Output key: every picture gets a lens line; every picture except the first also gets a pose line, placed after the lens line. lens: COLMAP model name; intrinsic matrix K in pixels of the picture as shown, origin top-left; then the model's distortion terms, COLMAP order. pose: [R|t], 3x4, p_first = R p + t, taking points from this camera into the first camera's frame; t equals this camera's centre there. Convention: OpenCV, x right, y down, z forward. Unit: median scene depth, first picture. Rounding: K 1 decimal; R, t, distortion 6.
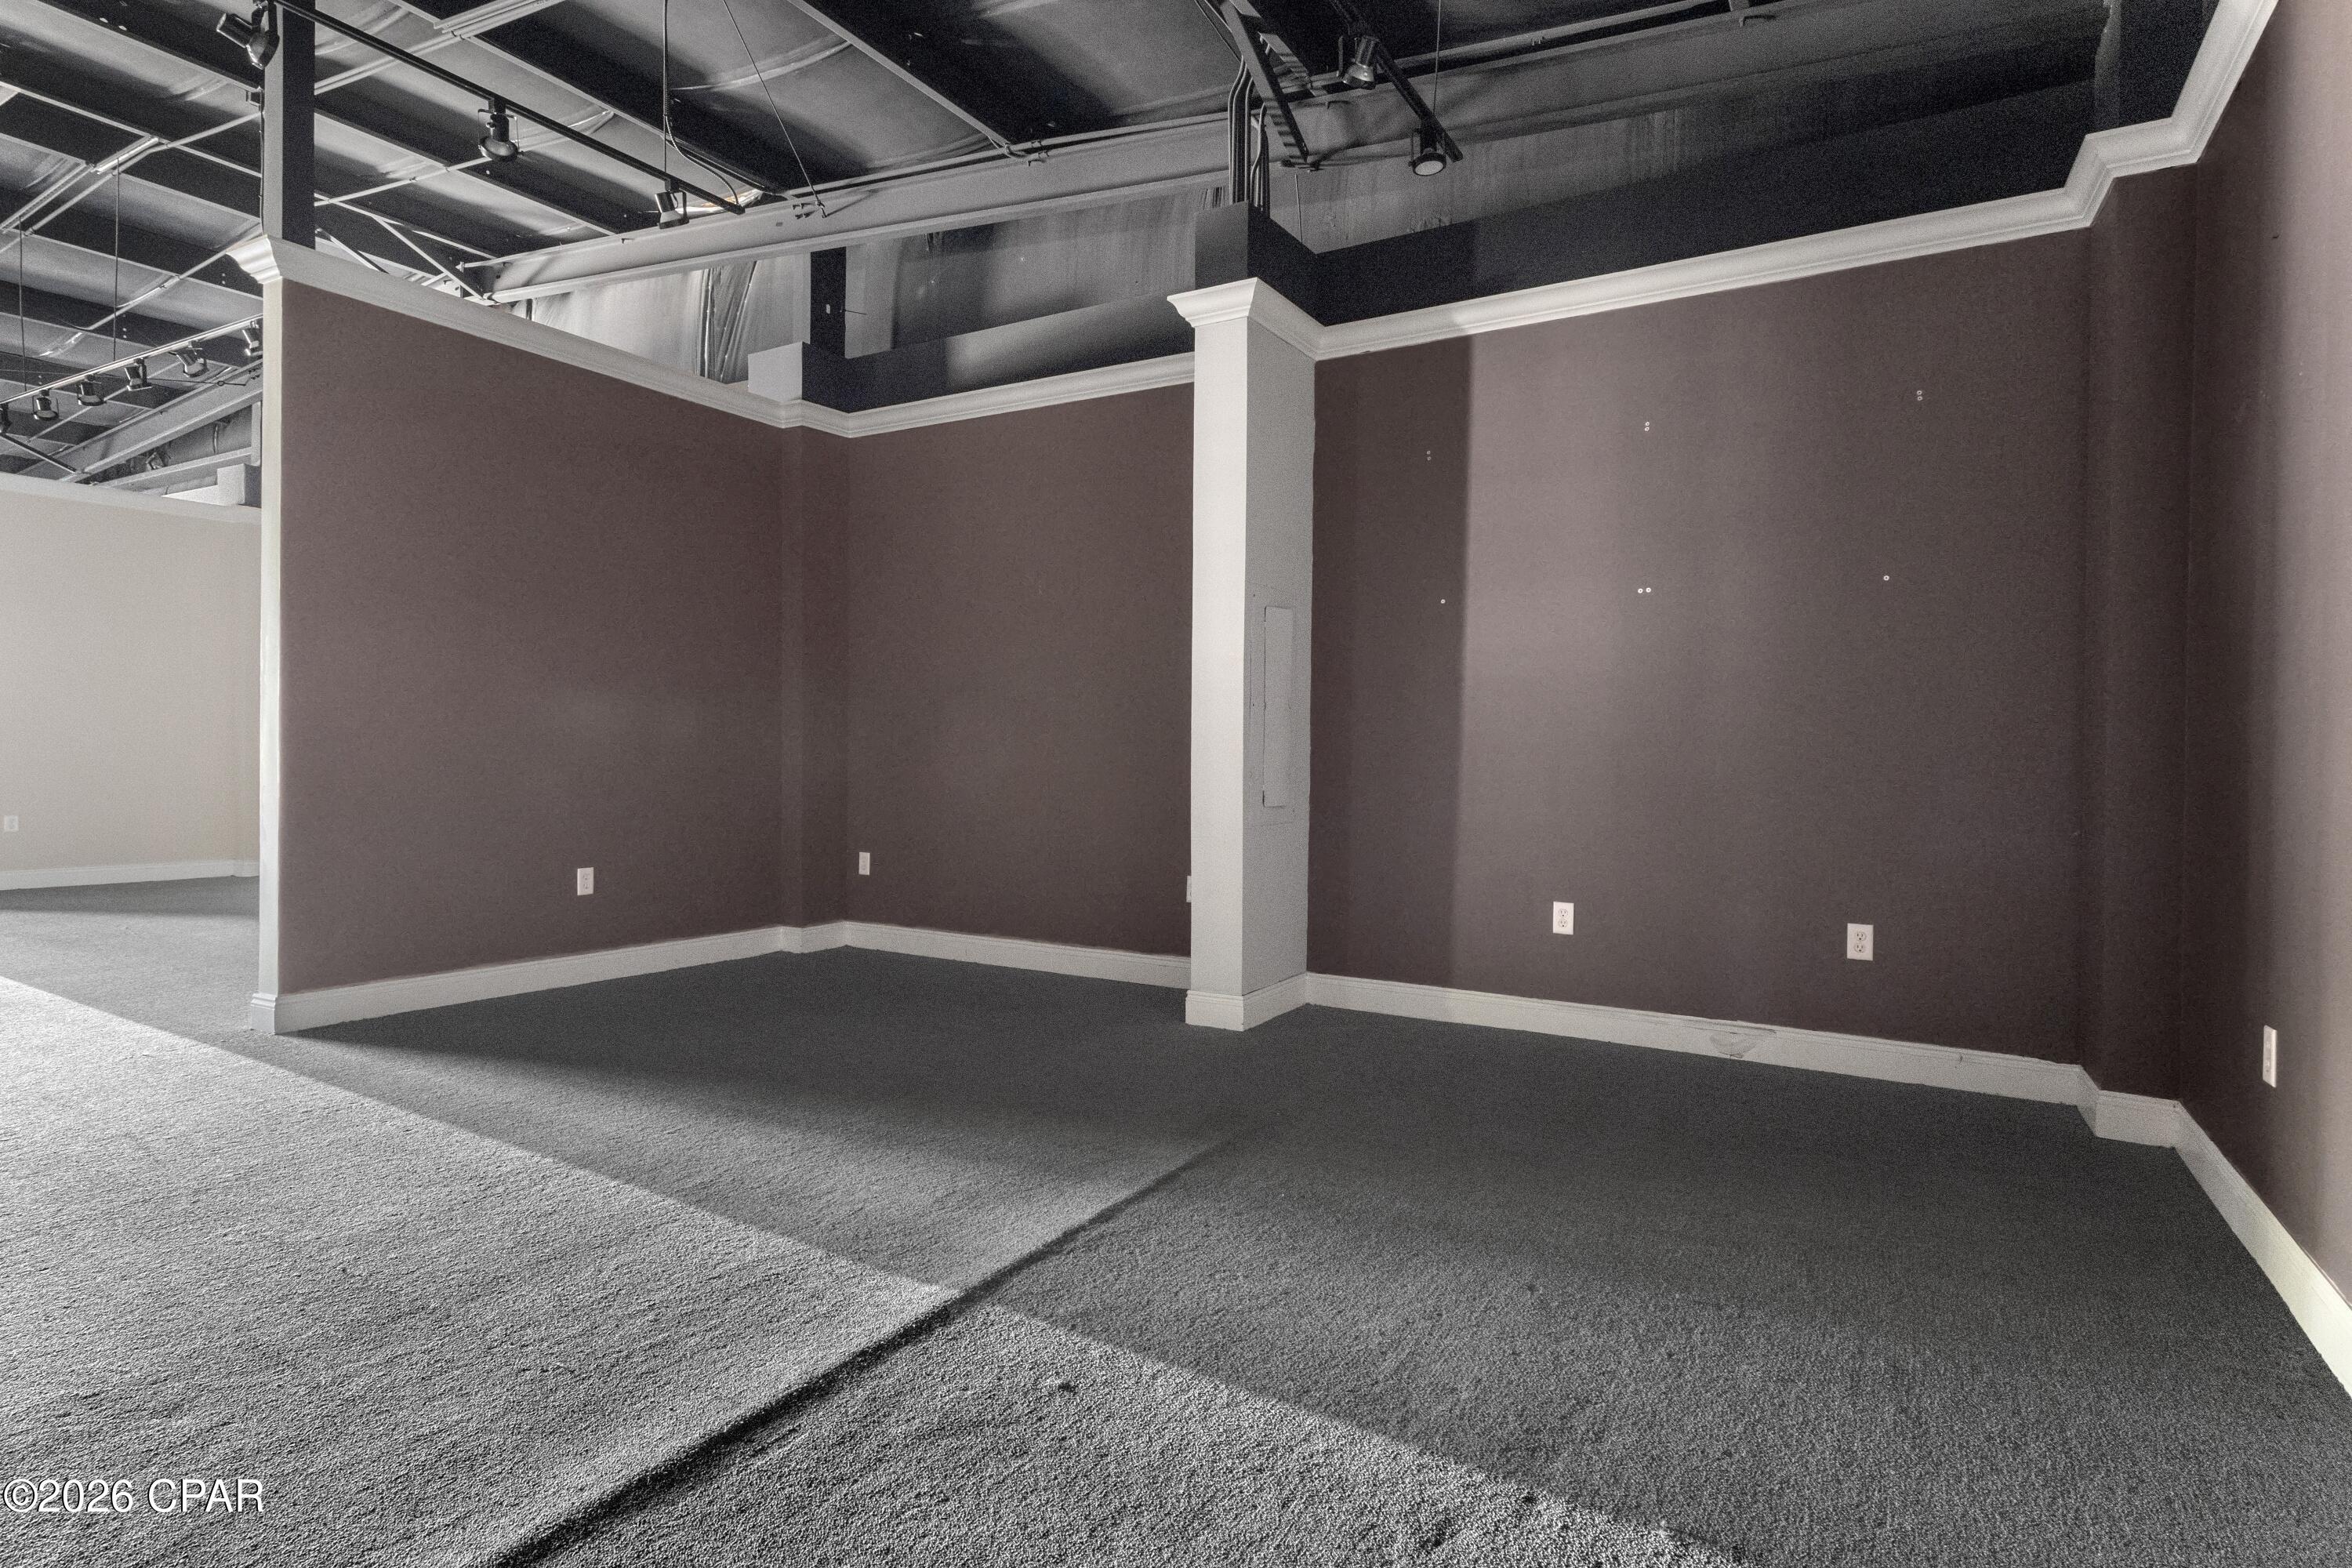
lens RADIAL K [[1241.7, 0, 1179.1], [0, 1241.7, 735.3], [0, 0, 1]] dist [0.022940, 0.000343]
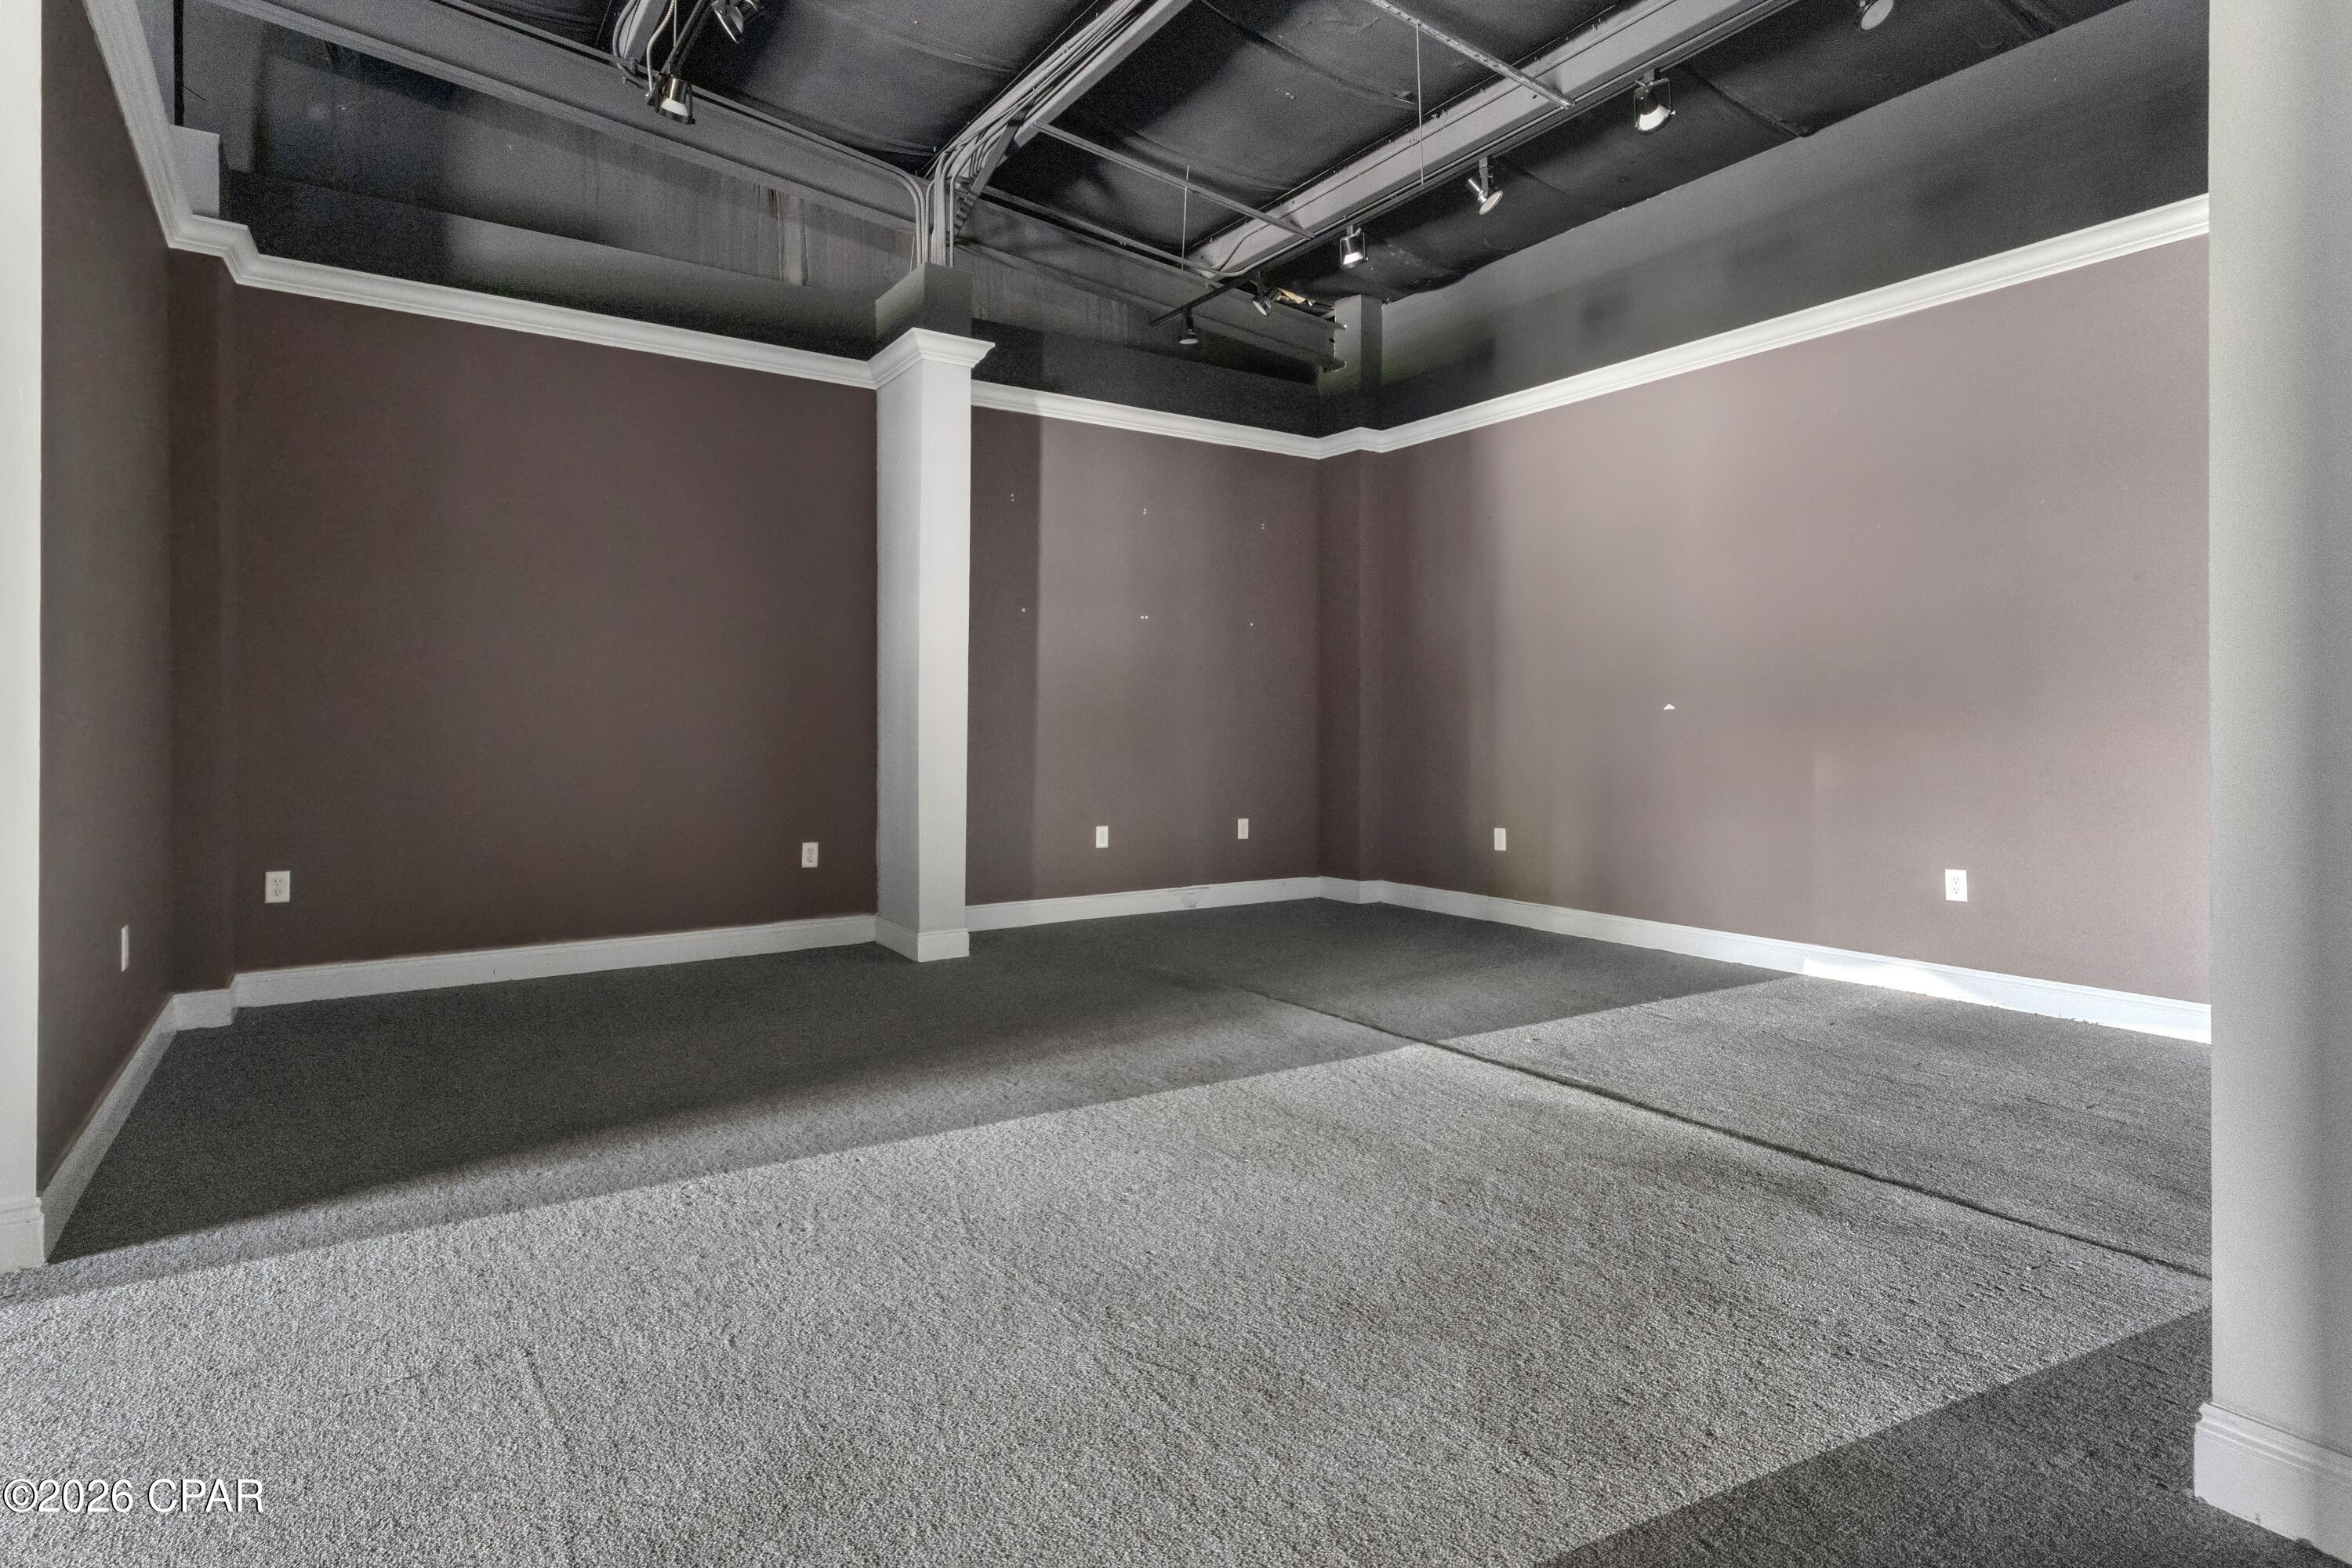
lens RADIAL K [[1184.0, 0, 1210.5], [0, 1184.0, 713.4], [0, 0, 1]] dist [0.000025, 0.000482]
pose [[0.407423, 0.003929, 0.913231, -0.873133], [0.001143, 0.999988, -0.004812, 0.008674], [-0.913239, 0.003004, 0.407414, 0.310510]]
